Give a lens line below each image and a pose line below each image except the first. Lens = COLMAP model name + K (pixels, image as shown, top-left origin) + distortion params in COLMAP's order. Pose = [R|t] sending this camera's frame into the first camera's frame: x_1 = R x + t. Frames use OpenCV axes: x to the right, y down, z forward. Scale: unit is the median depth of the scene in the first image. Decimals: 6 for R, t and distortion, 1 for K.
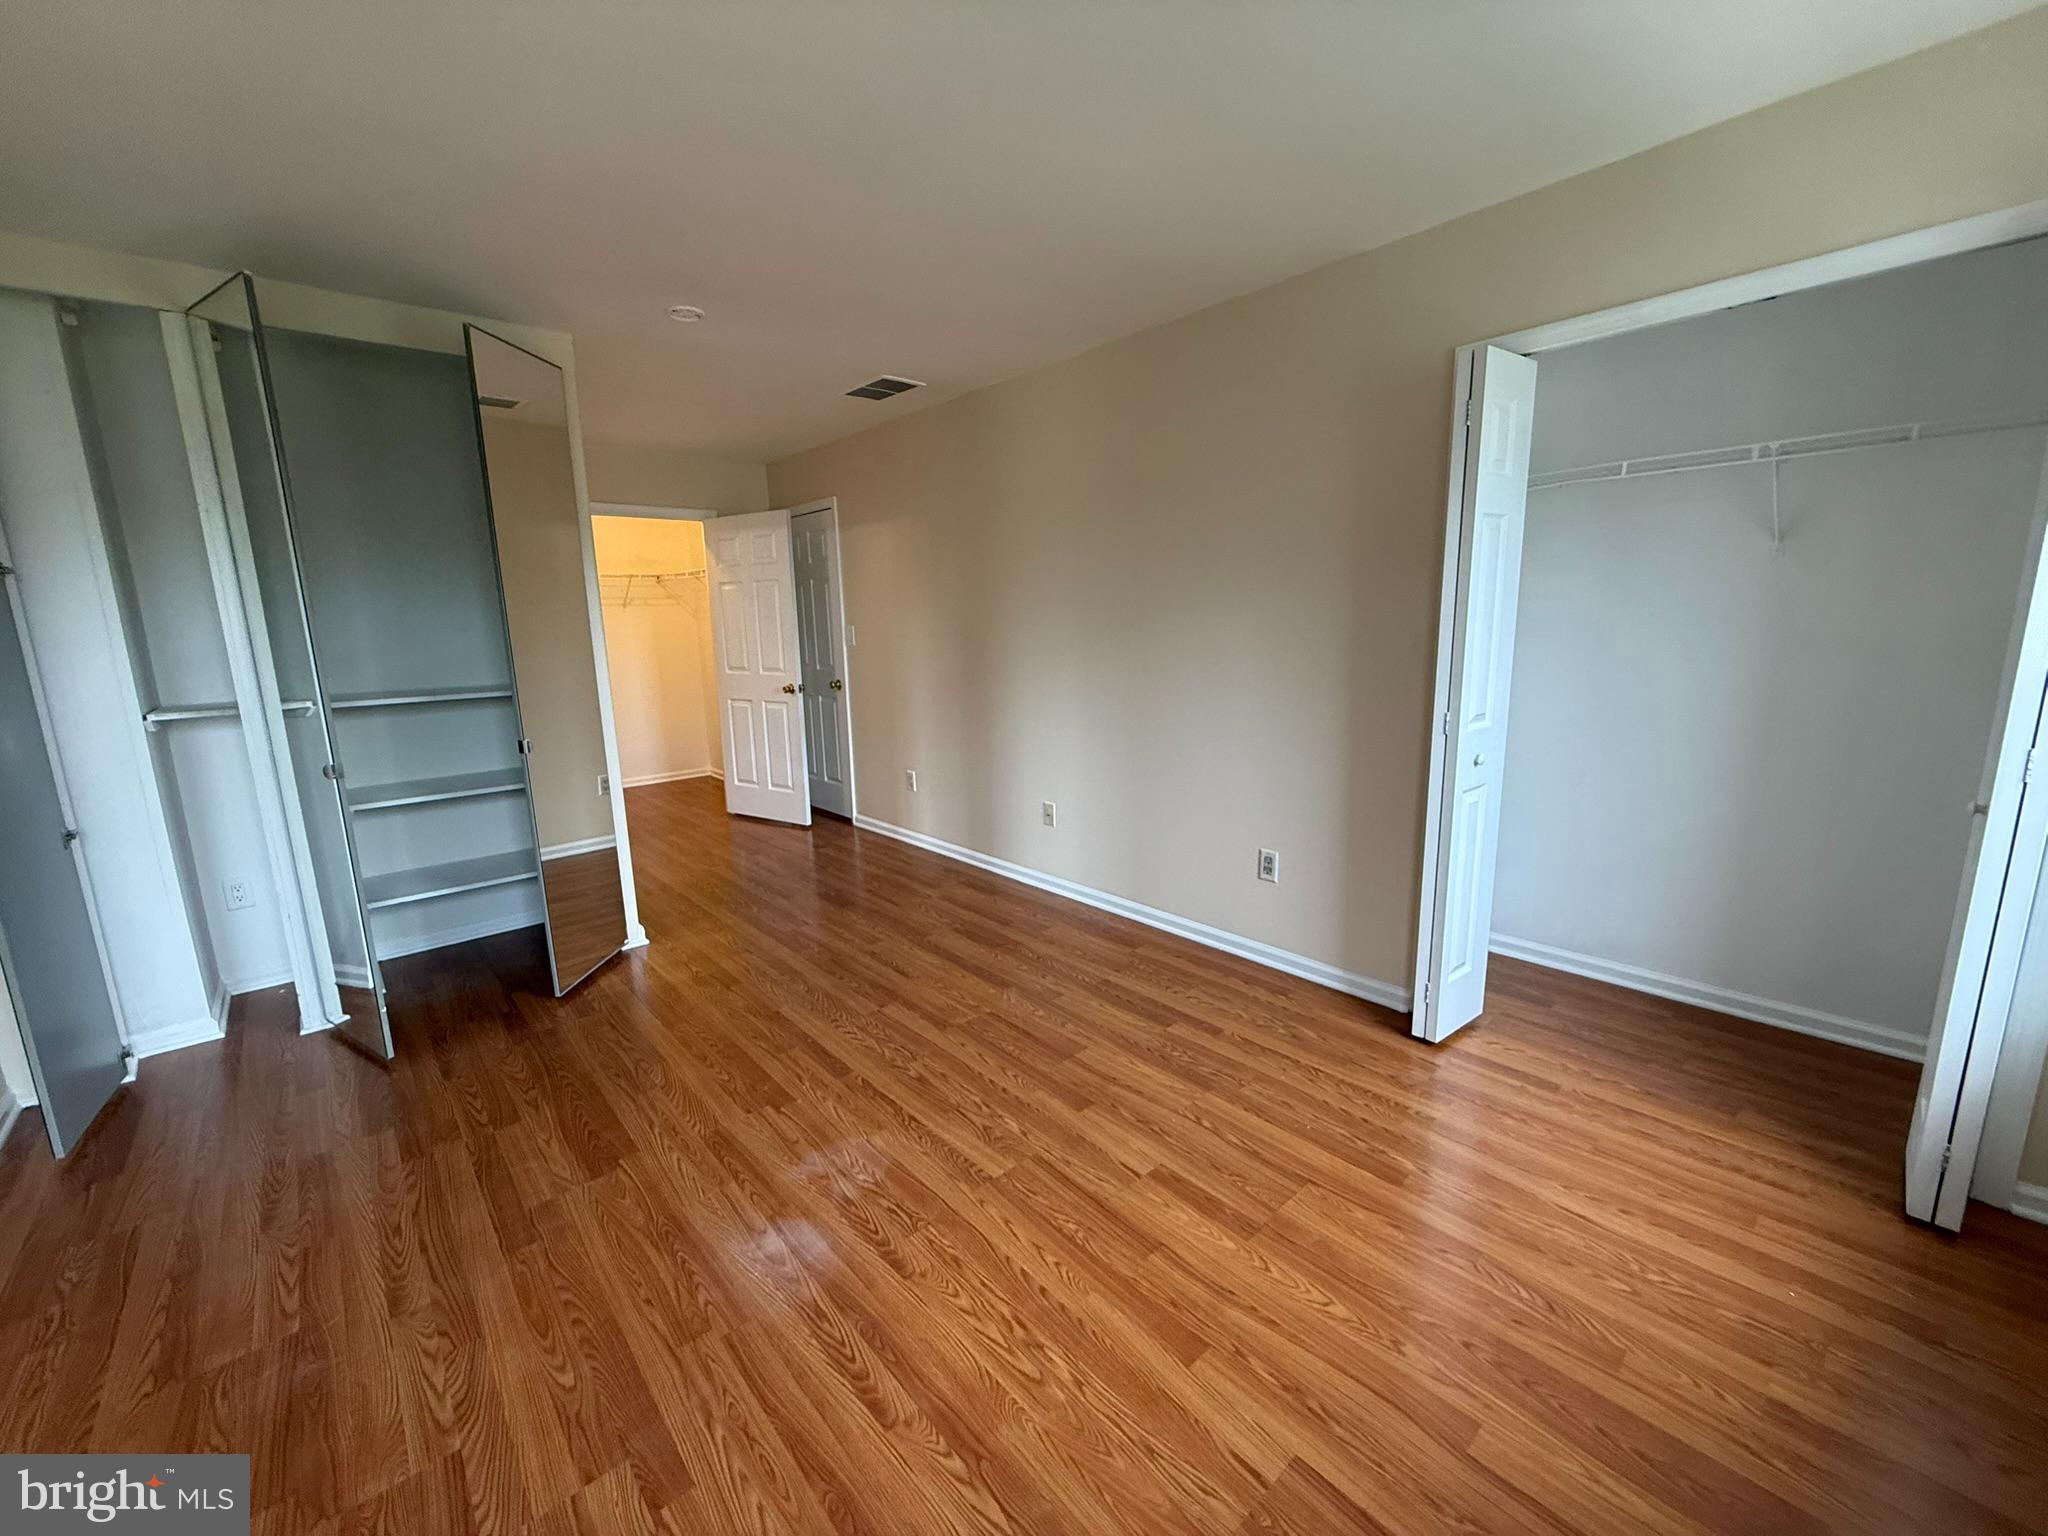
lens RADIAL K [[812.4, 0, 1024.0], [0, 812.4, 768.0], [0, 0, 1]] dist [-0.001610, 0.000609]
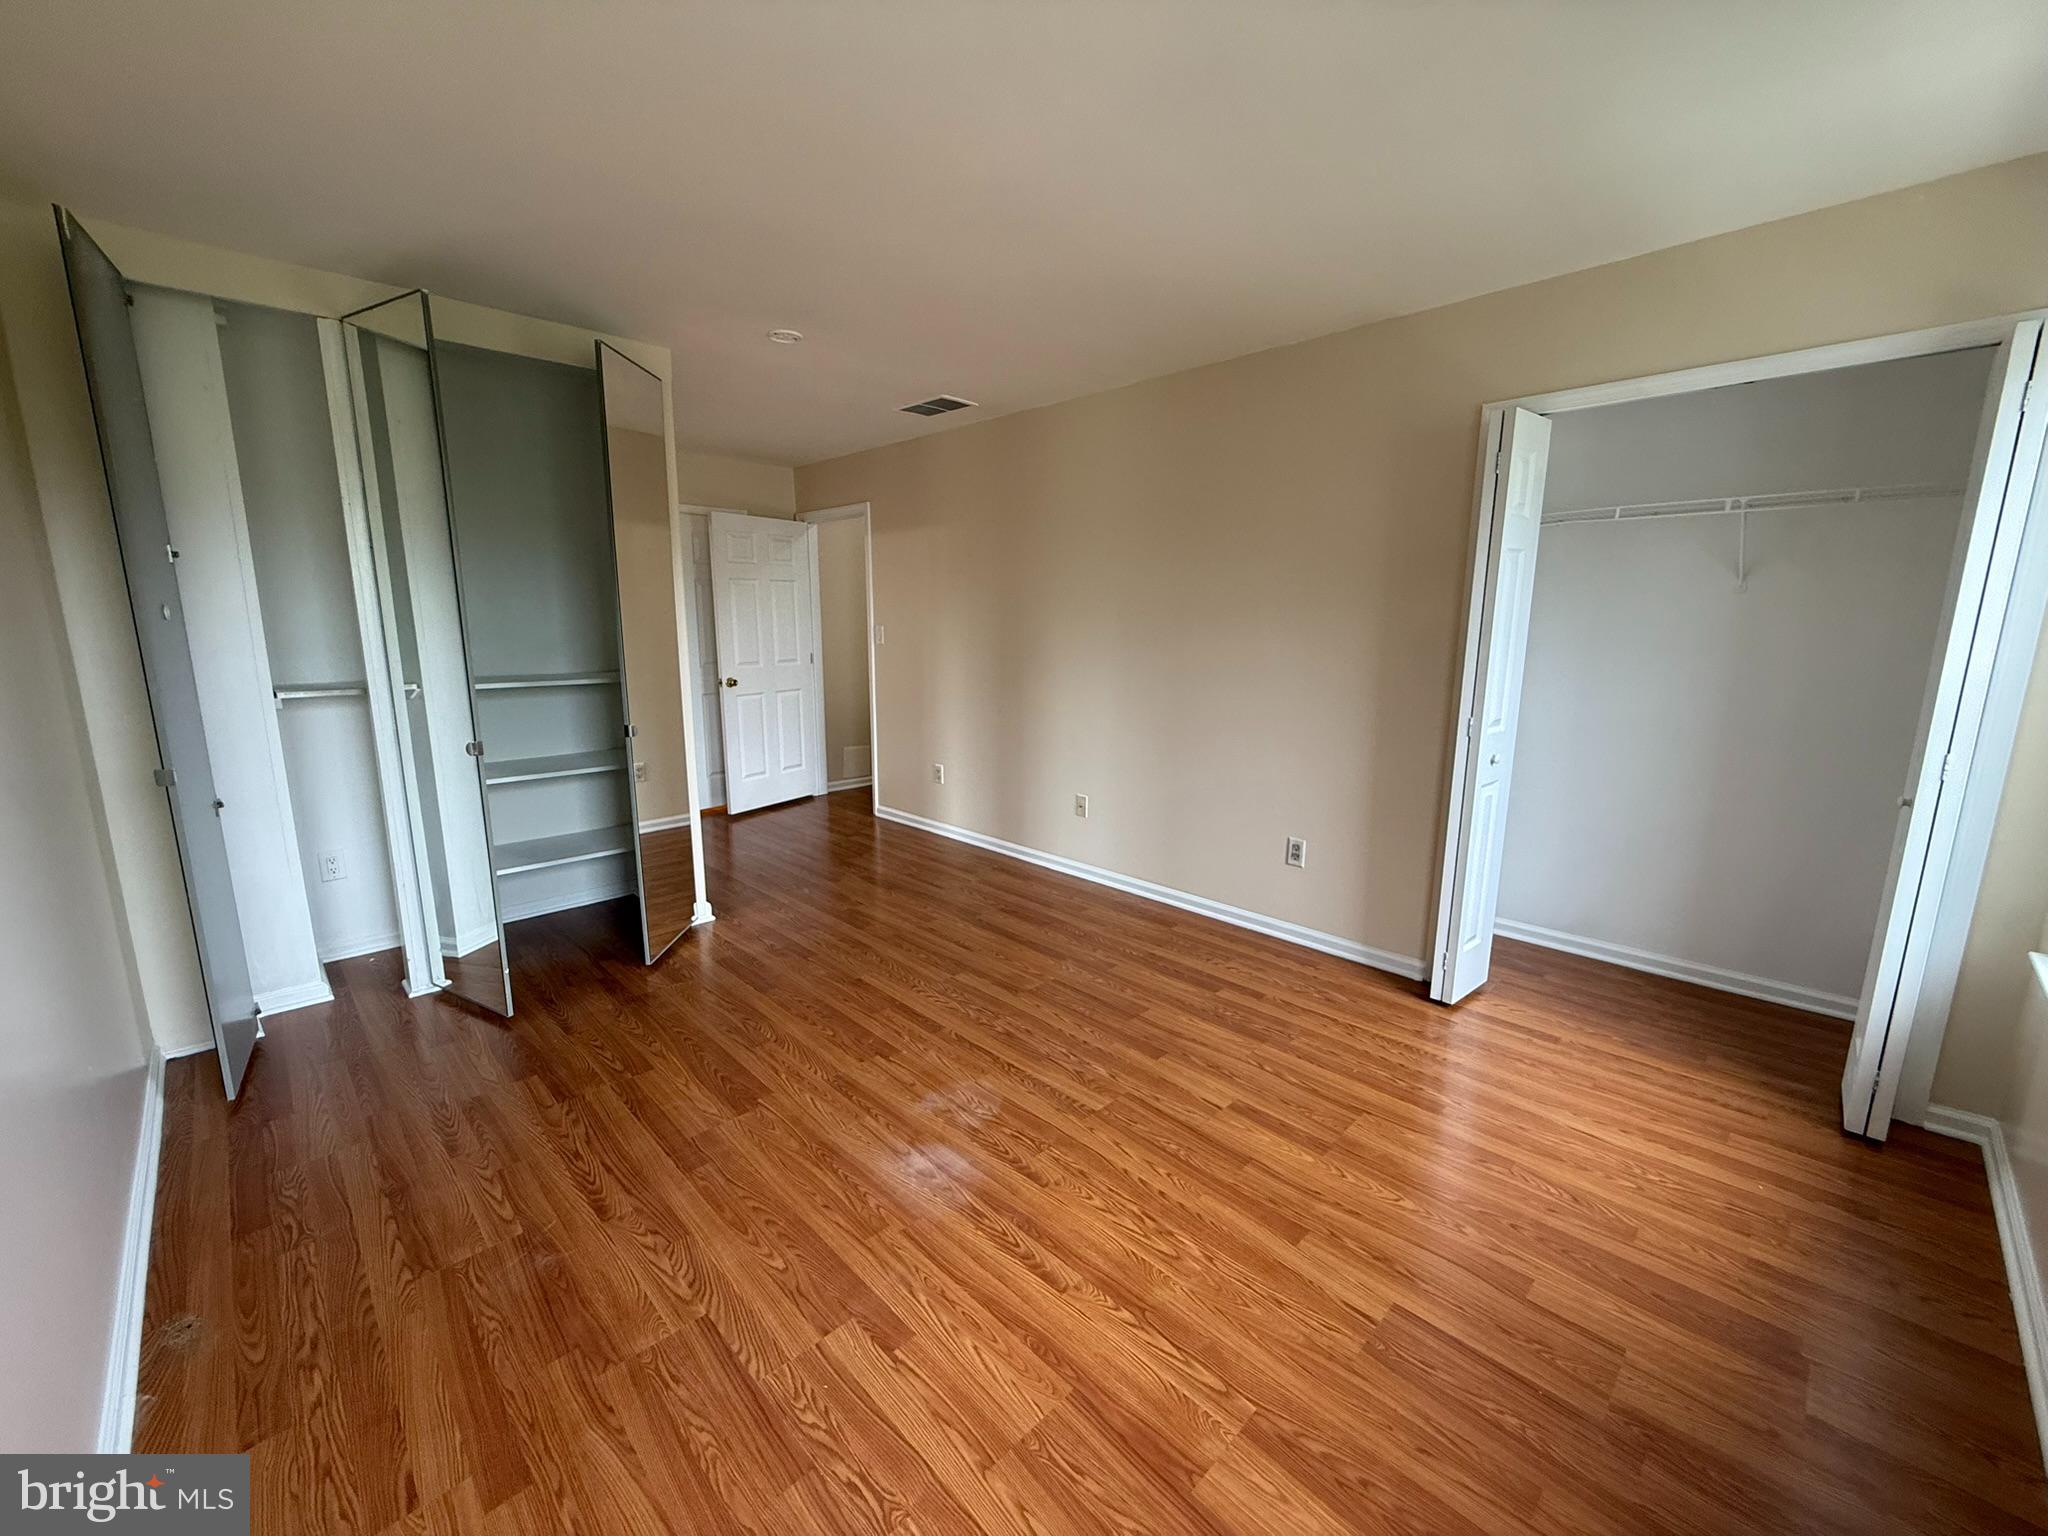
lens RADIAL K [[806.4, 0, 1028.9], [0, 806.4, 768.5], [0, 0, 1]] dist [-0.001343, 0.000807]
pose [[0.998294, 0.019289, 0.055101, -0.193831], [-0.019230, 0.999814, -0.001608, 0.020208], [-0.055121, 0.000546, 0.998480, -0.132589]]
